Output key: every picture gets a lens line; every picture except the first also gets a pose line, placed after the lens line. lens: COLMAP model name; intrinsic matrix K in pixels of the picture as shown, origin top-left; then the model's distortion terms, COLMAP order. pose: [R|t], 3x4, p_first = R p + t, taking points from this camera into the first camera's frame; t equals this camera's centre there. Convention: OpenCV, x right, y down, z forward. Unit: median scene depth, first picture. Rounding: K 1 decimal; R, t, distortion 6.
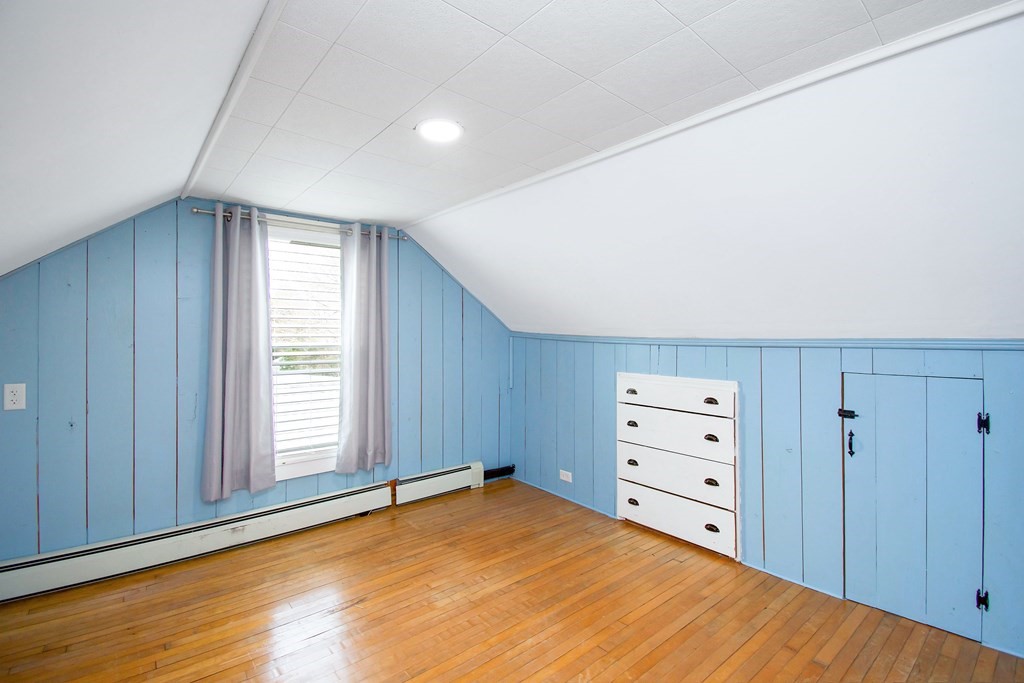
lens RADIAL K [[465.3, 0, 513.5], [0, 465.3, 339.0], [0, 0, 1]] dist [0.003222, -0.012830]
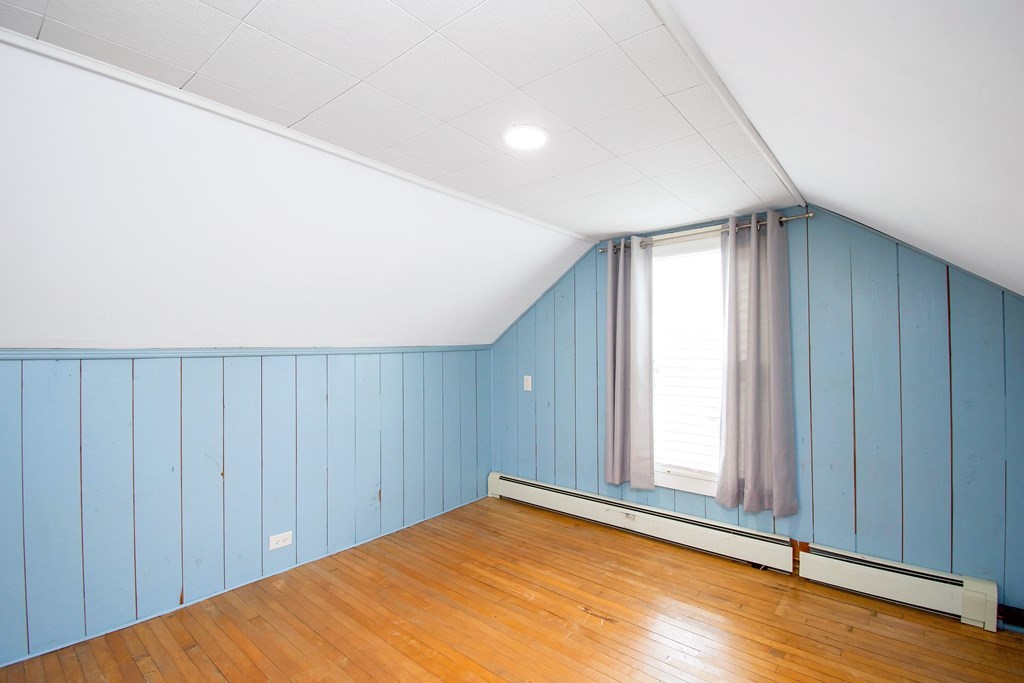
lens RADIAL K [[465.3, 0, 514.2], [0, 465.3, 331.8], [0, 0, 1]] dist [0.003222, -0.012830]
pose [[0.170635, -0.033976, -0.984748, 1.170313], [-0.008030, 0.999324, -0.035870, -0.007919], [0.985302, 0.014029, 0.170247, 1.193846]]
